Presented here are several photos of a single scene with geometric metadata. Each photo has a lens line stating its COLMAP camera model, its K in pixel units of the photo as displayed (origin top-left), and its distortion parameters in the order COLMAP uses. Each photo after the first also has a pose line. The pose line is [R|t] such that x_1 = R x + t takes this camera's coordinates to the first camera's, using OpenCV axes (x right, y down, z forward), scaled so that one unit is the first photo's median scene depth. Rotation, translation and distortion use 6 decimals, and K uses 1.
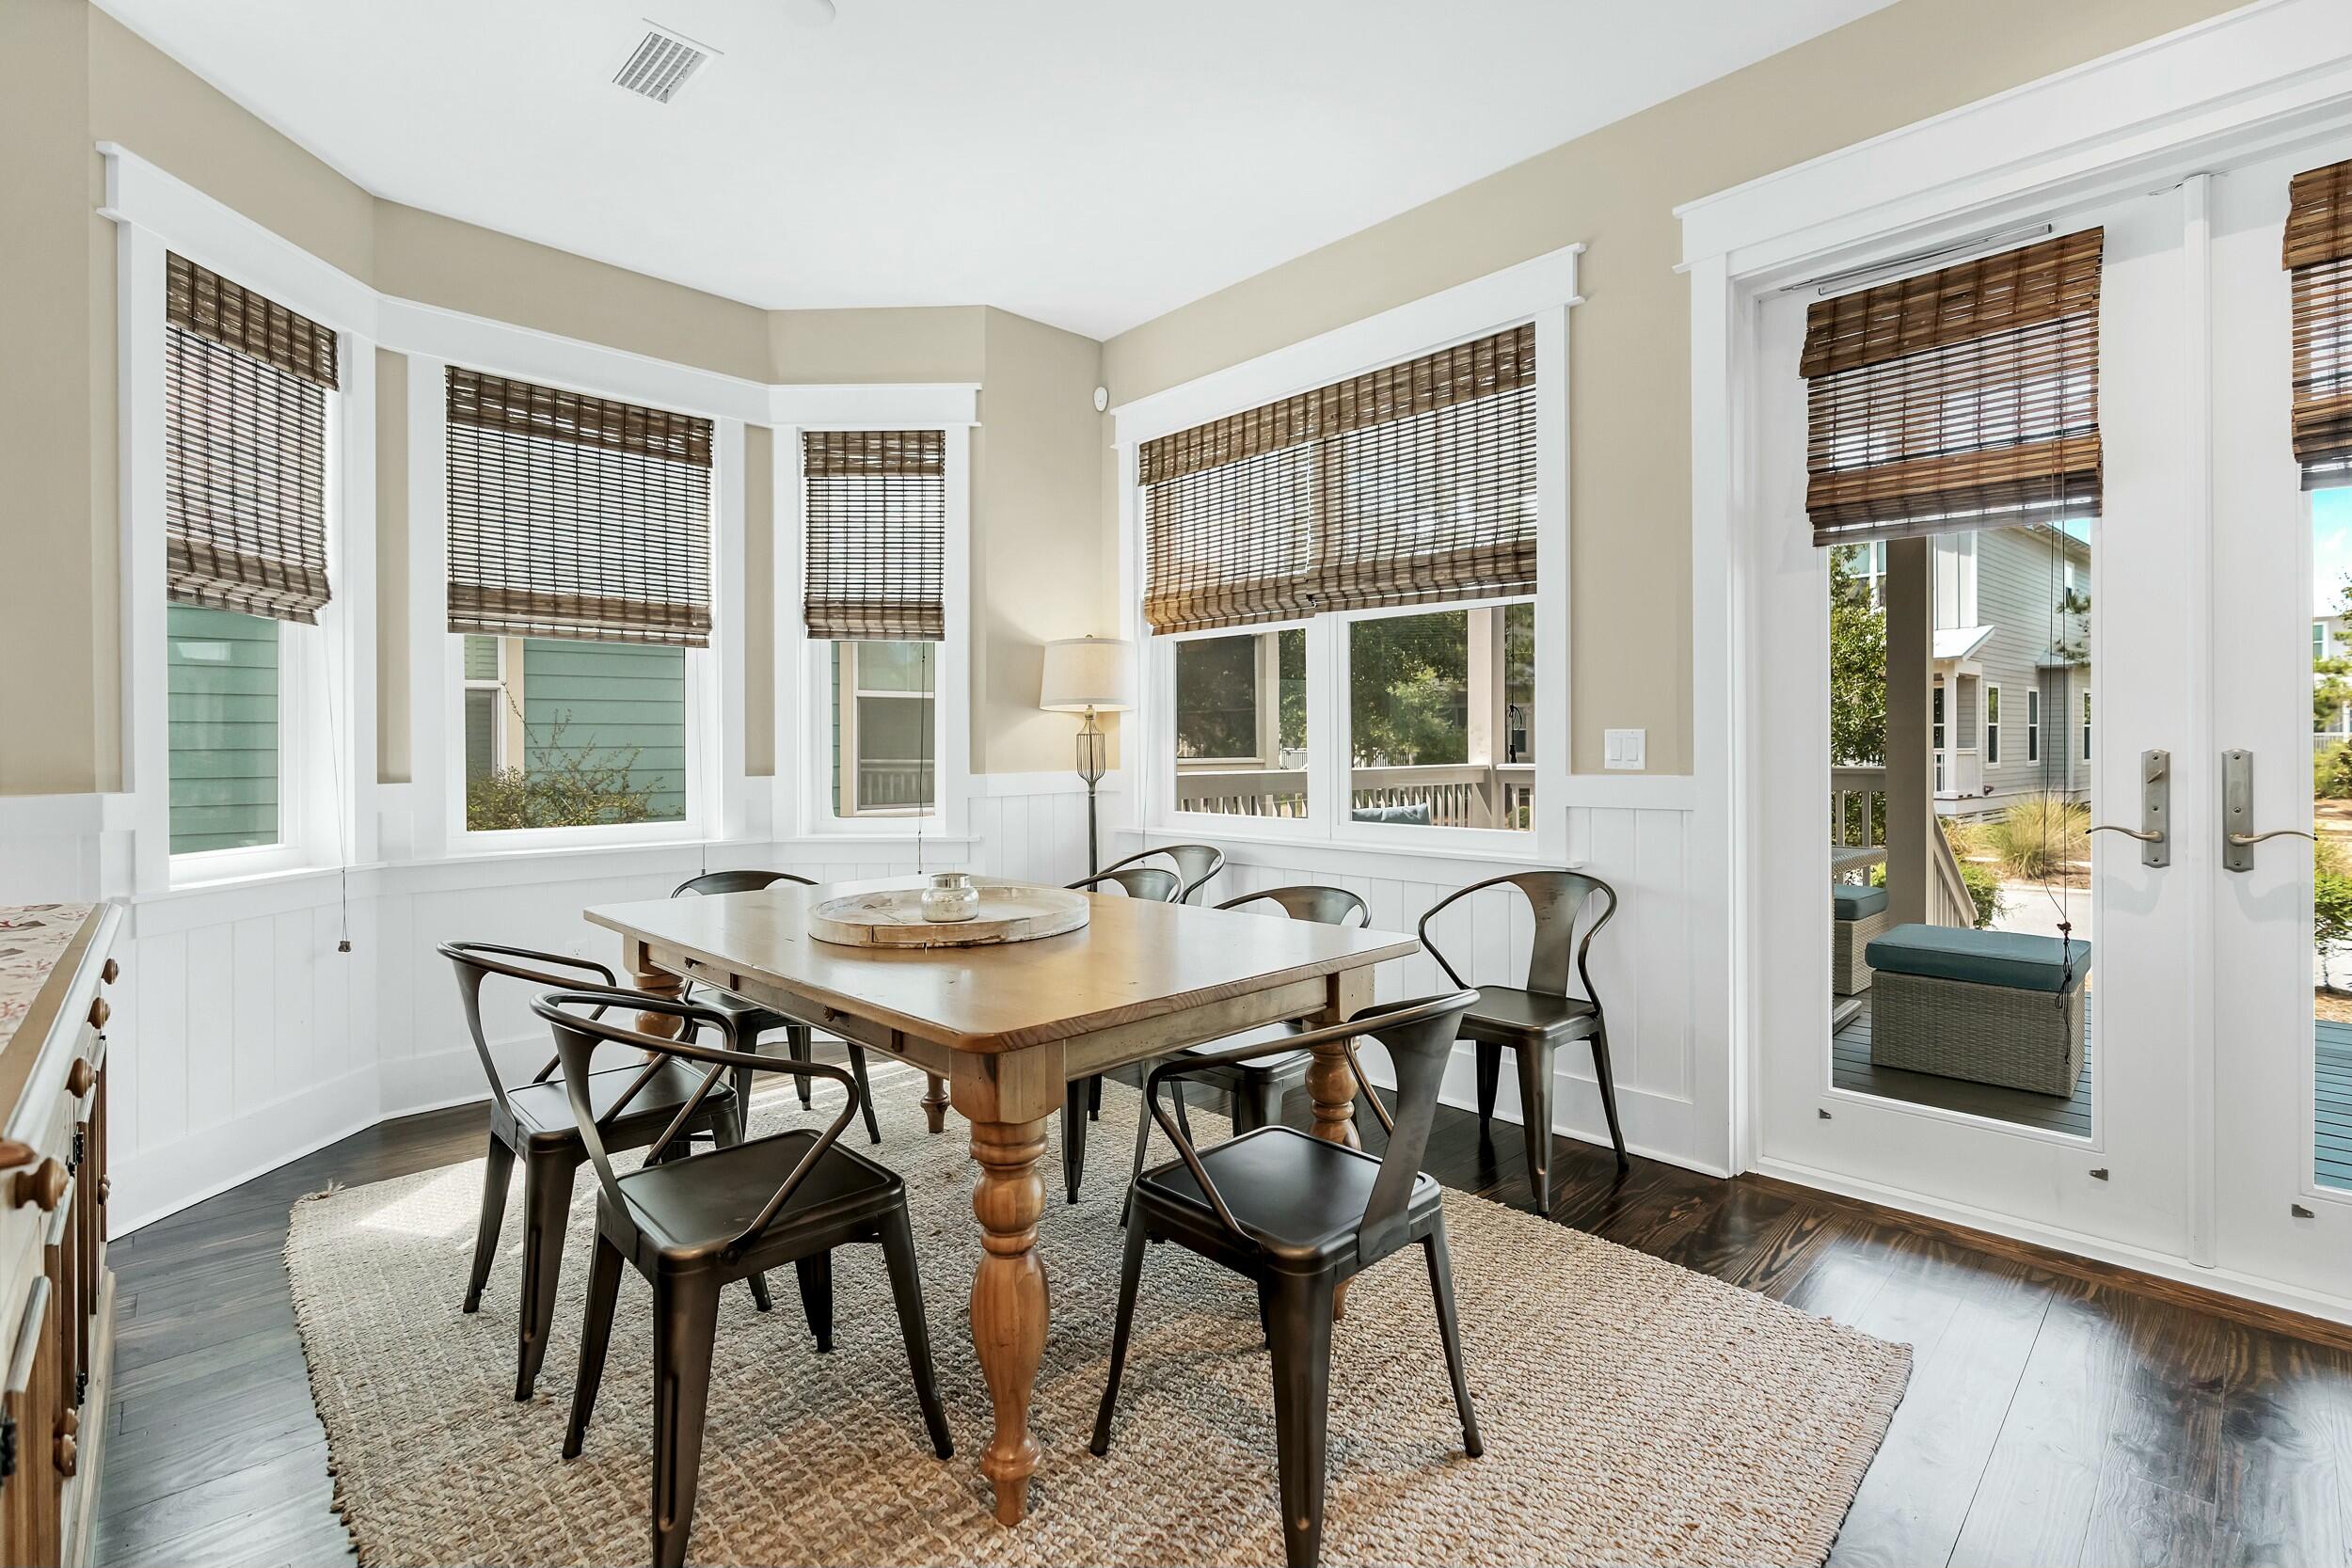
lens RADIAL K [[1067.1, 0, 1179.4], [0, 1067.1, 762.3], [0, 0, 1]] dist [-0.006298, 0.000632]
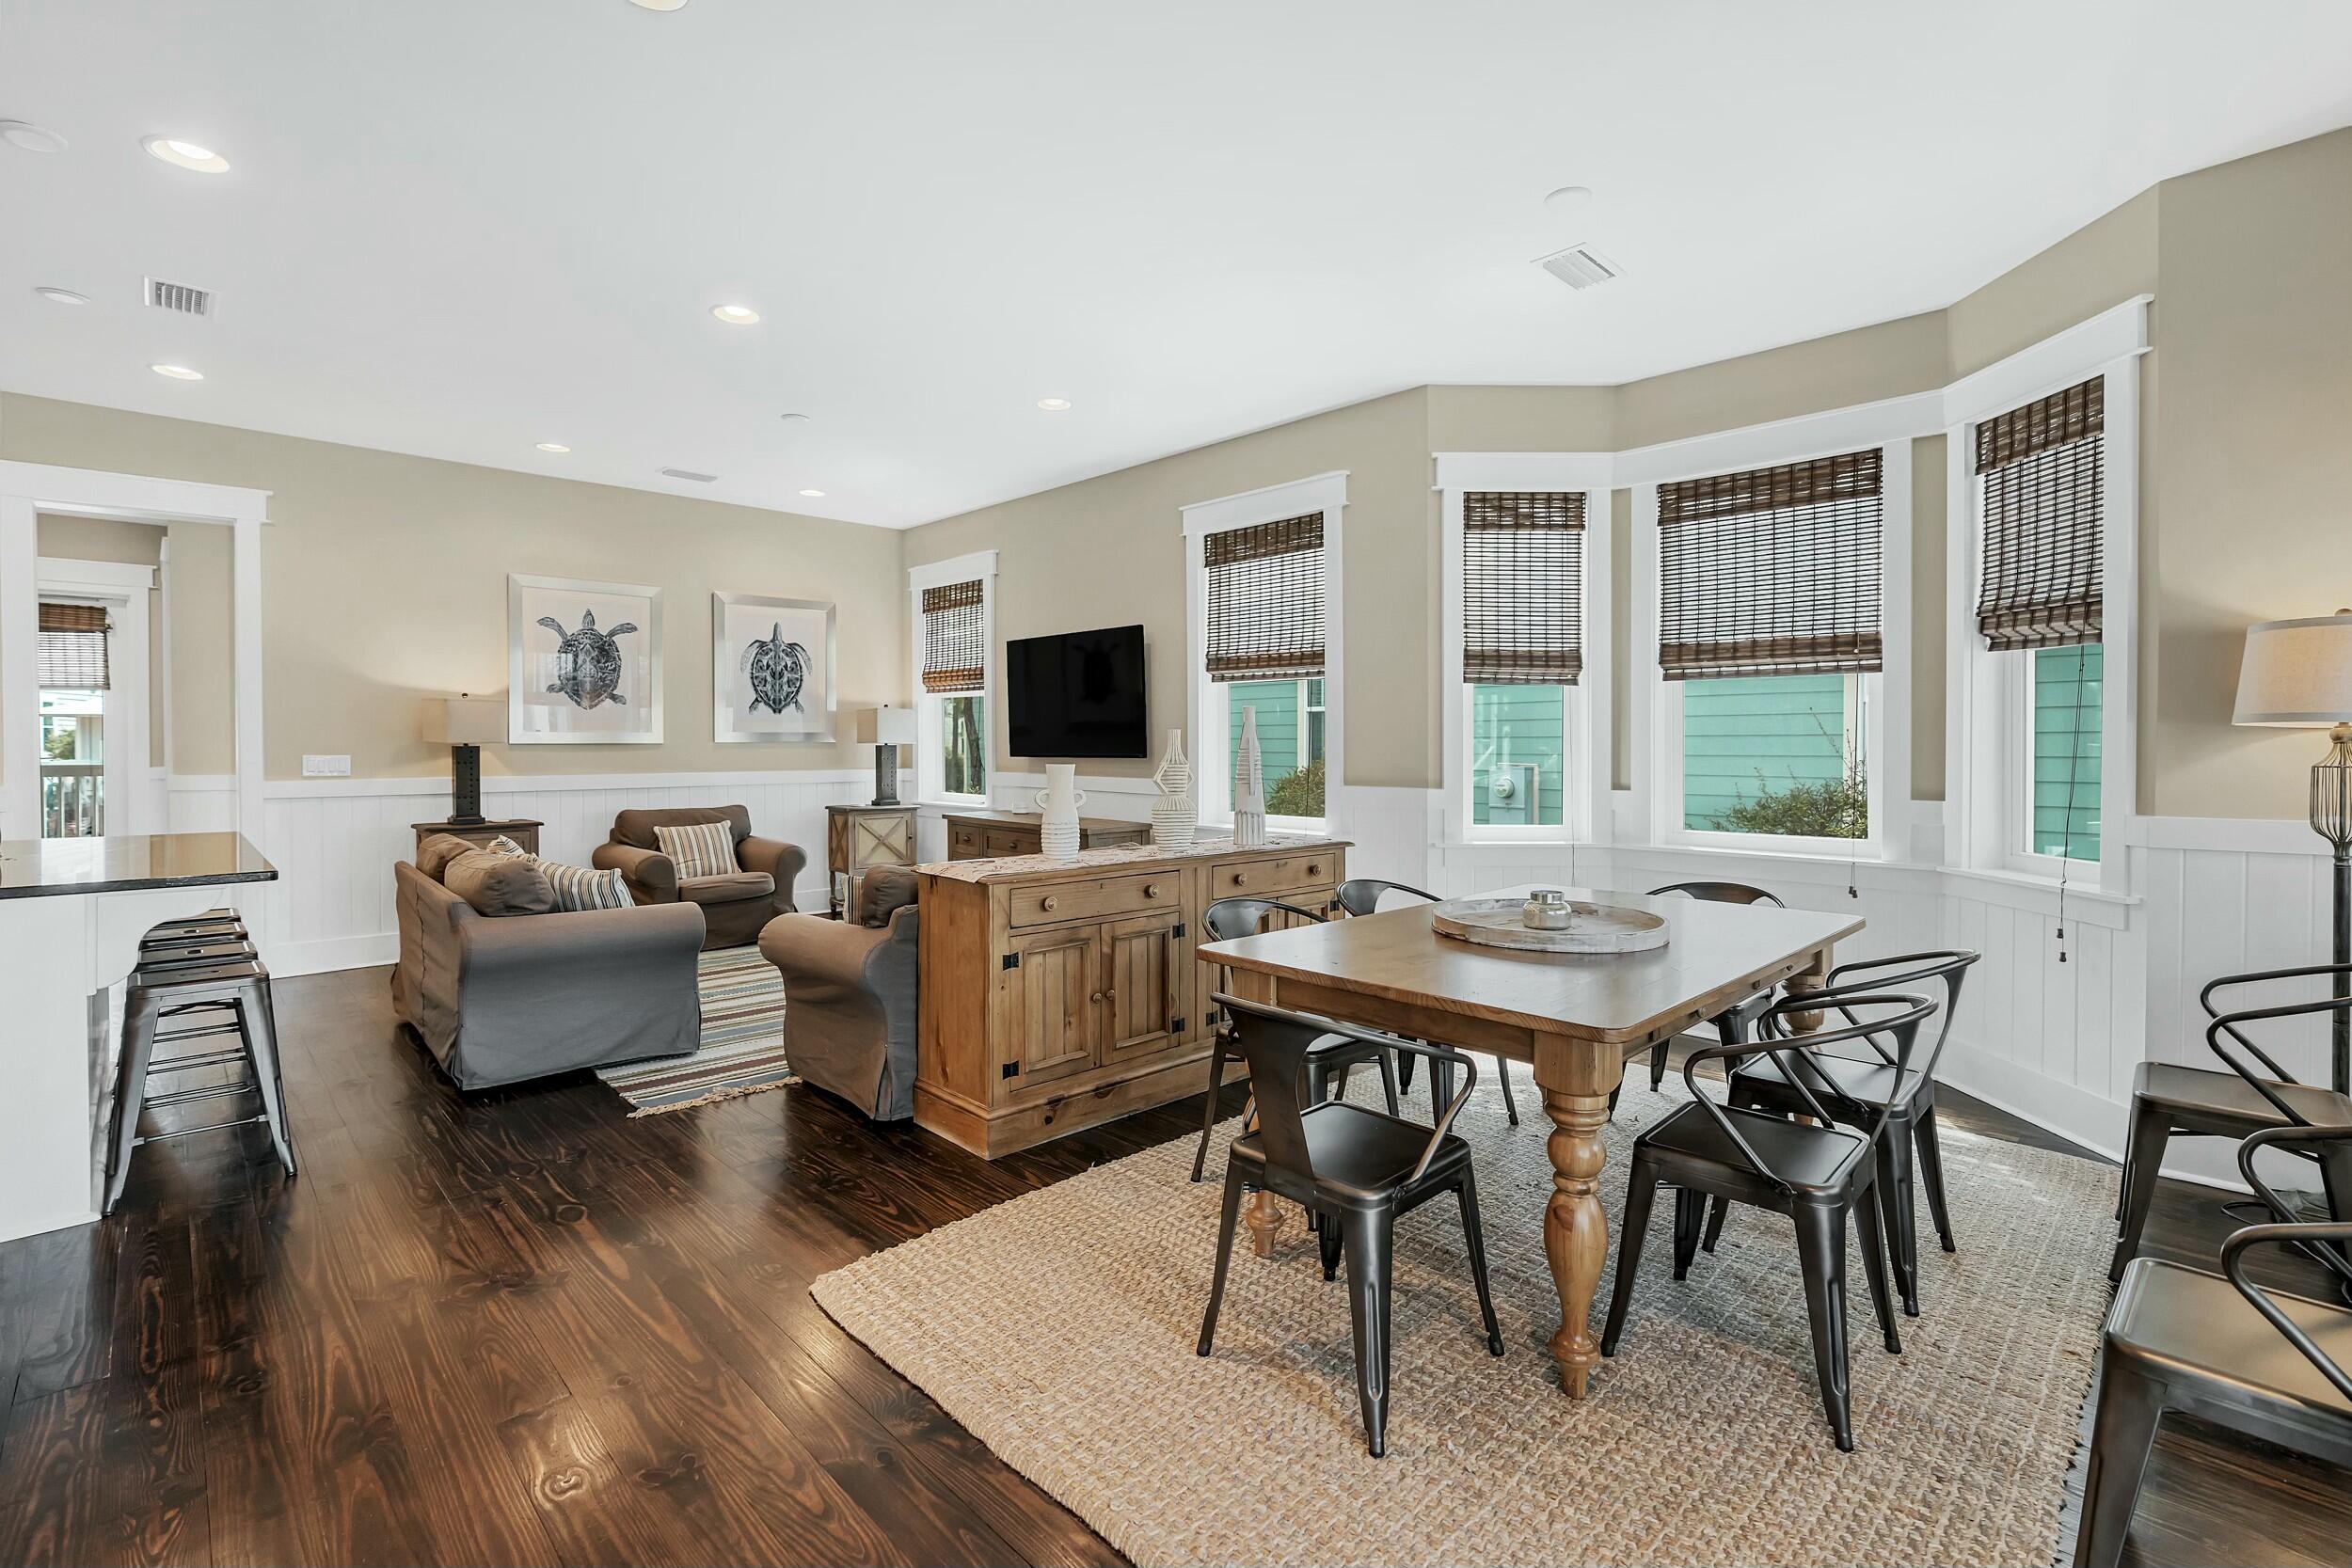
lens RADIAL K [[1067.1, 0, 1189.6], [0, 1067.1, 753.9], [0, 0, 1]] dist [-0.006298, 0.000632]
pose [[0.002176, 0.017394, -0.999846, 0.654391], [-0.012597, 0.999770, 0.017365, -0.043800], [0.999918, 0.012557, 0.002394, 0.386427]]
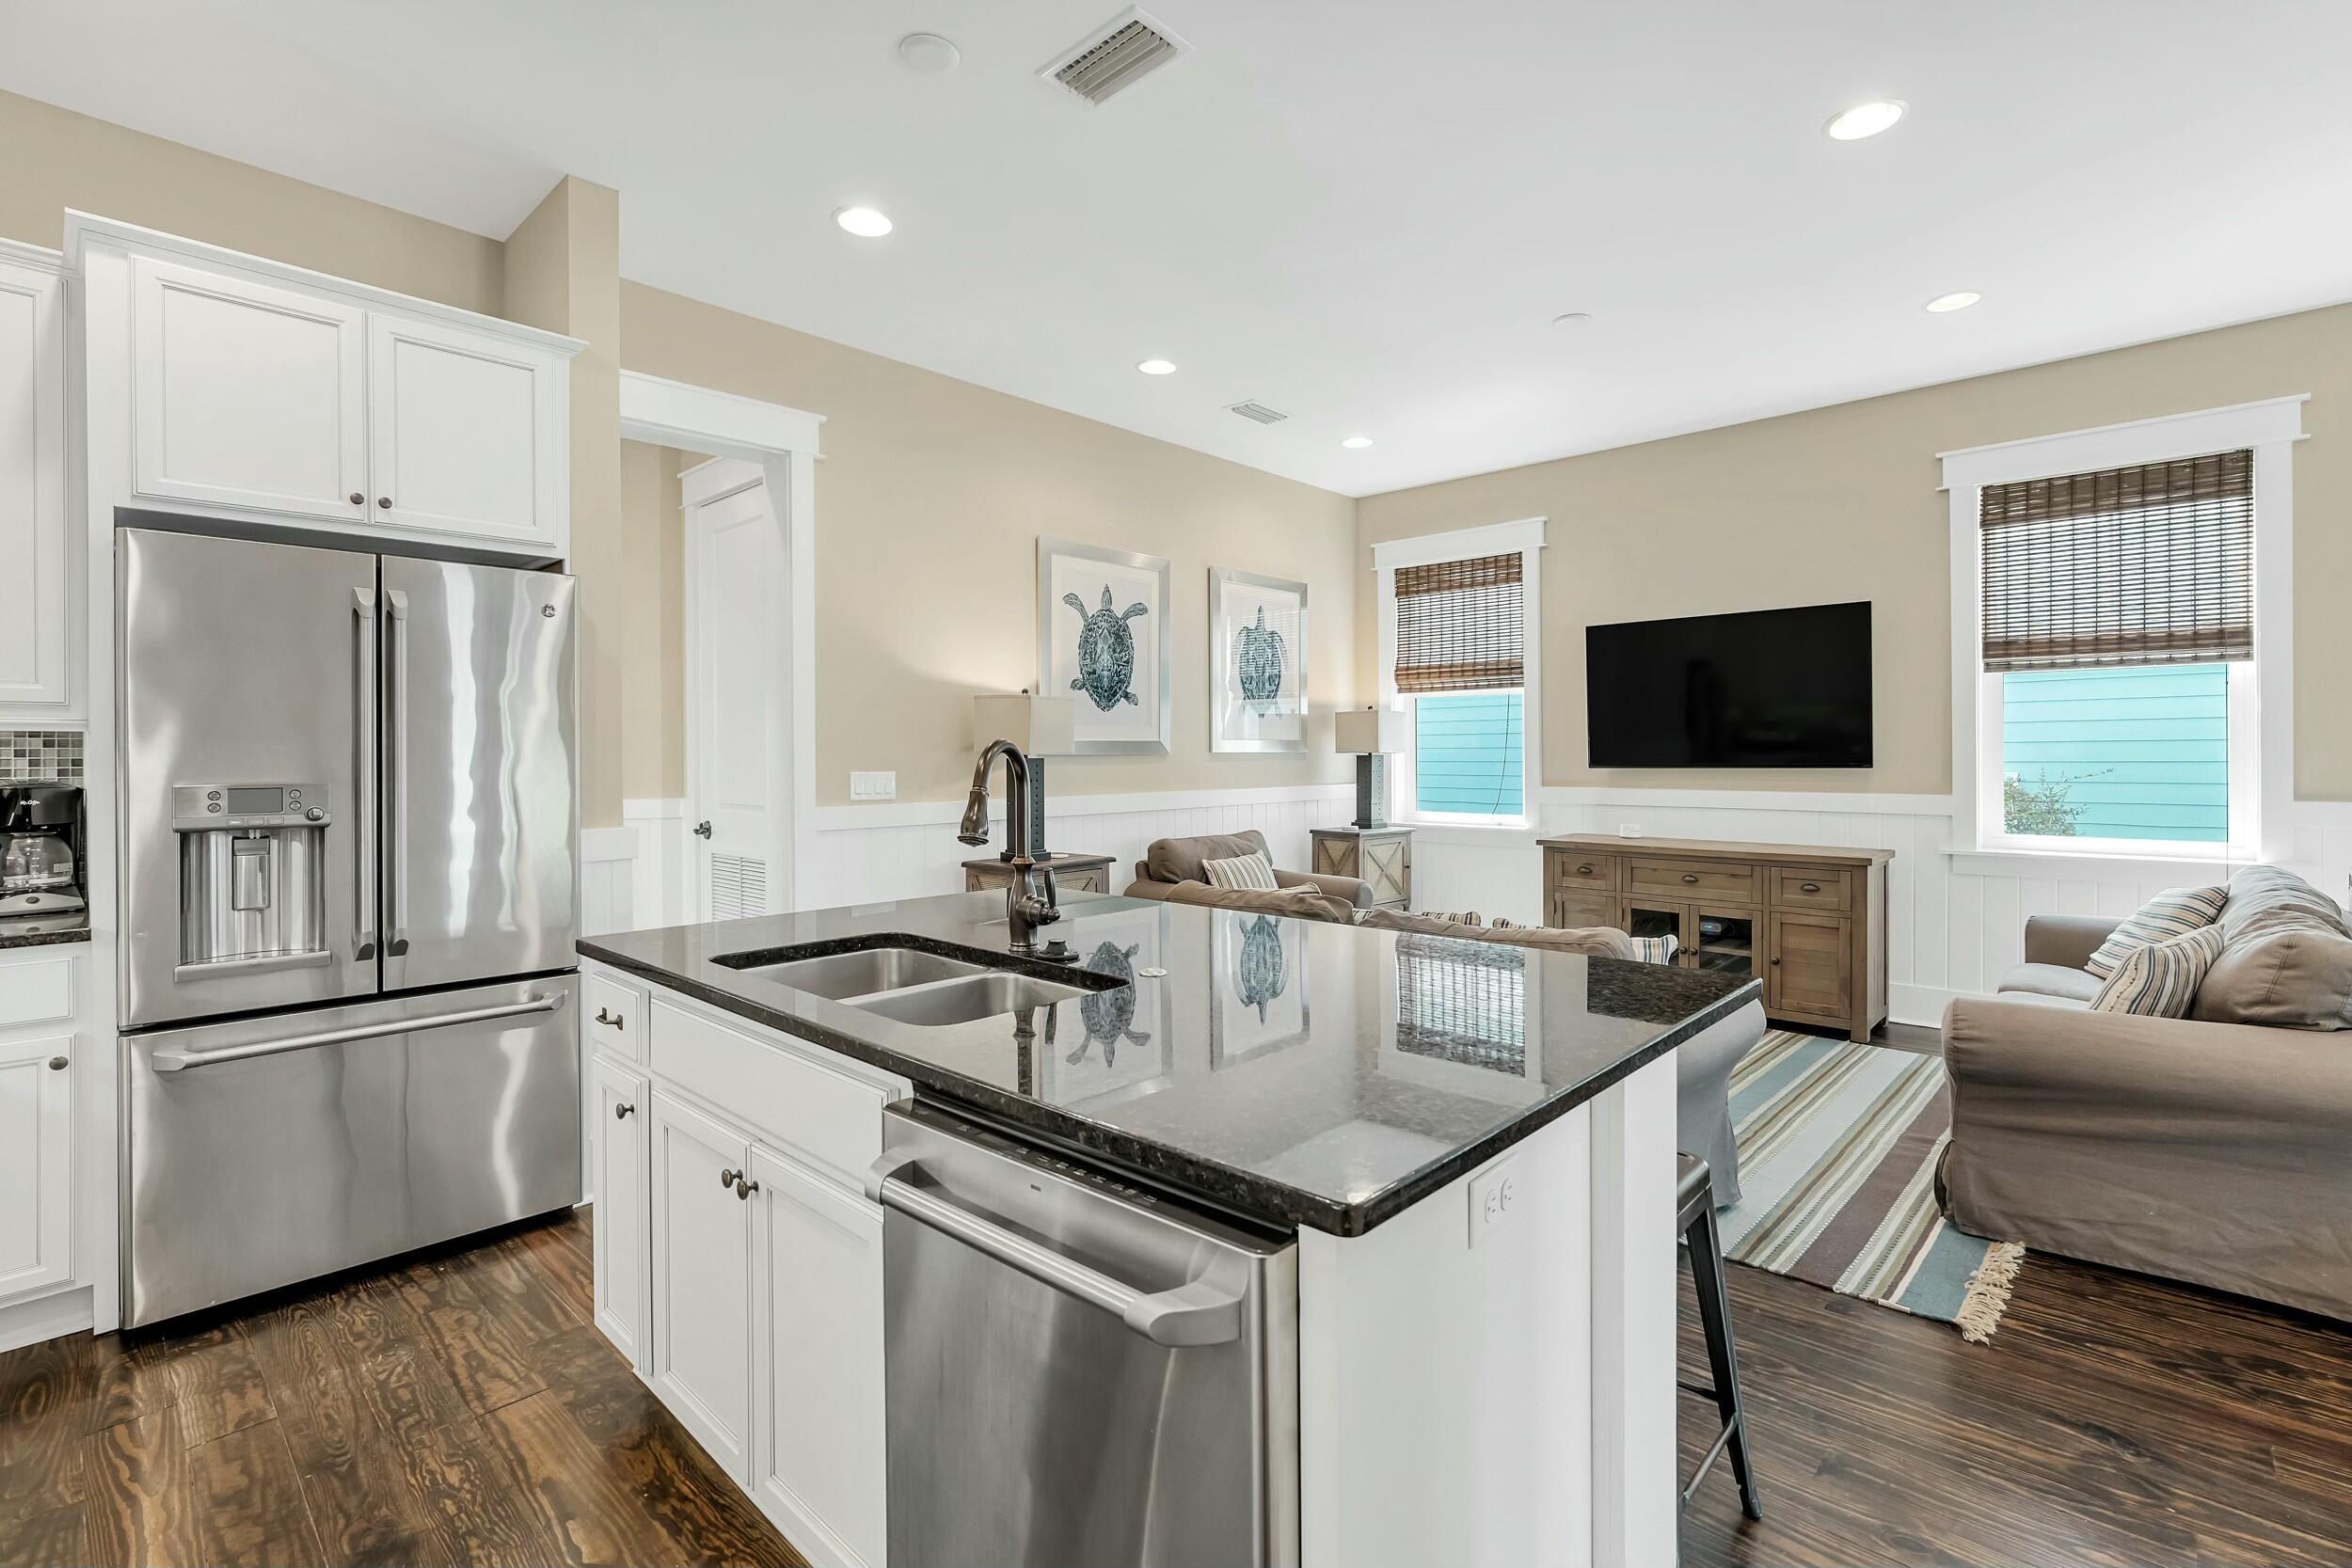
lens RADIAL K [[1067.1, 0, 1201.7], [0, 1067.1, 752.1], [0, 0, 1]] dist [-0.006298, 0.000632]
pose [[0.053540, 0.006599, -0.998544, 0.262029], [-0.006114, 0.999962, 0.006281, -0.029298], [0.998547, 0.005768, 0.053578, -0.624965]]
